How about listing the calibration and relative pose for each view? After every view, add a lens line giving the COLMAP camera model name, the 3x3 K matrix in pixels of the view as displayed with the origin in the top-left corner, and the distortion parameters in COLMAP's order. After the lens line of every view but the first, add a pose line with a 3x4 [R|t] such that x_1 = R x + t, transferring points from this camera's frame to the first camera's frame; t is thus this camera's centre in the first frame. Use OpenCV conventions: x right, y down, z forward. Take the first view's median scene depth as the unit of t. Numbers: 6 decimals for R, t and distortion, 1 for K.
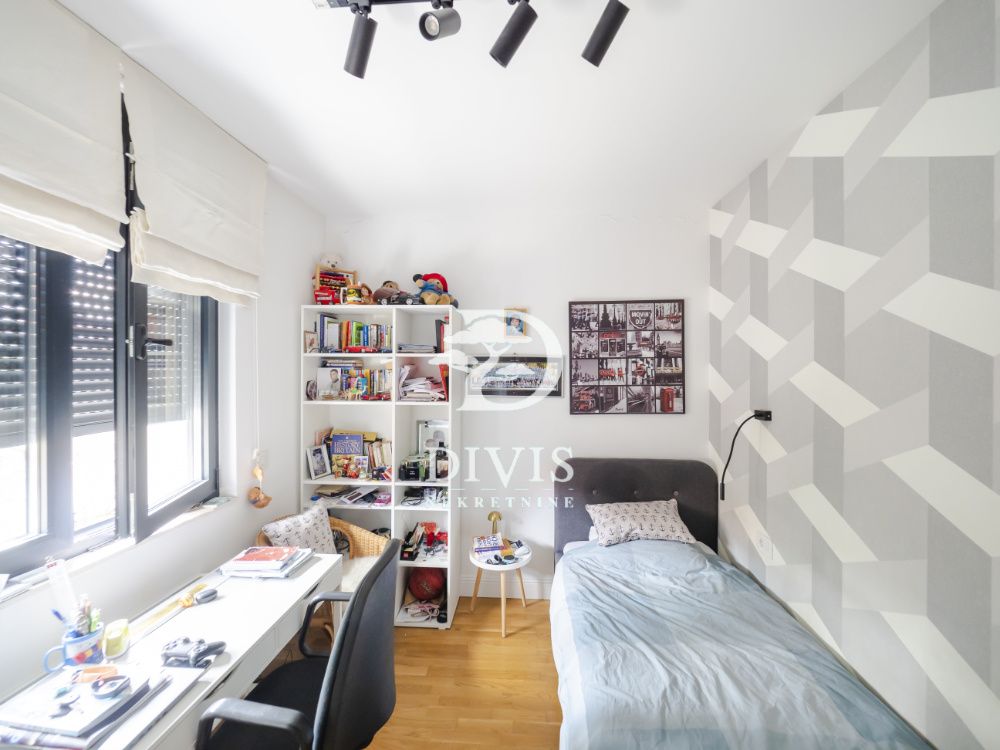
lens RADIAL K [[412.5, 0, 500.0], [0, 412.5, 375.0], [0, 0, 1]] dist [-0.014937, -0.000843]
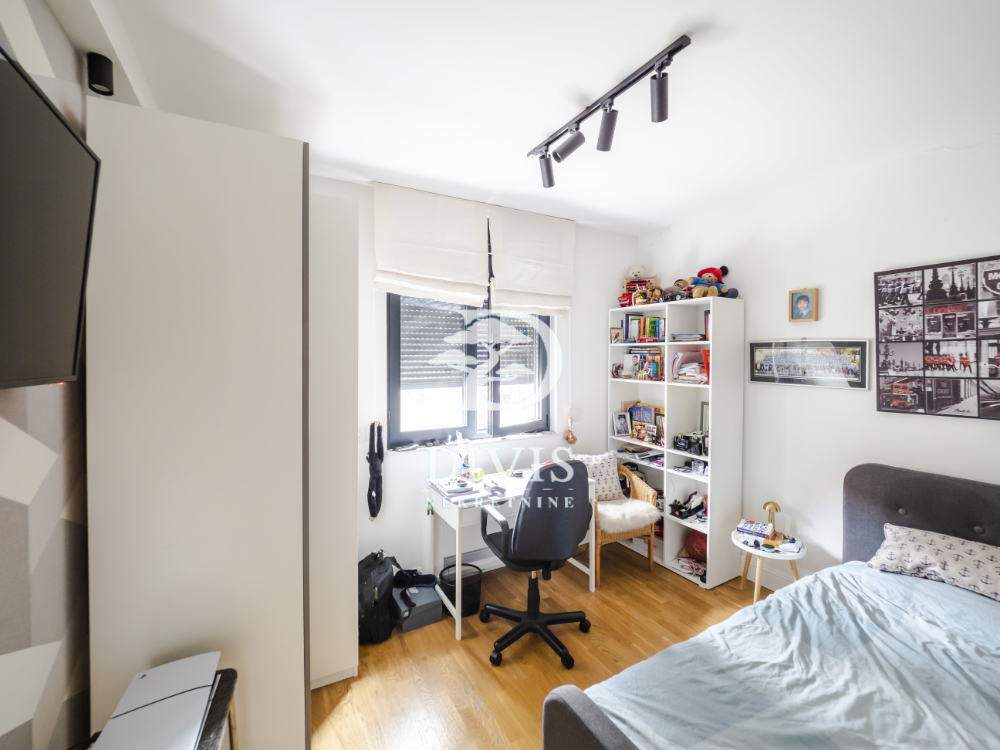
lens RADIAL K [[412.5, 0, 500.0], [0, 412.5, 375.0], [0, 0, 1]] dist [-0.014937, -0.000843]
pose [[0.547588, 0.038761, -0.835850, 0.452544], [-0.014088, 0.999212, 0.037107, 0.005715], [0.836630, -0.008544, 0.547702, -0.067713]]
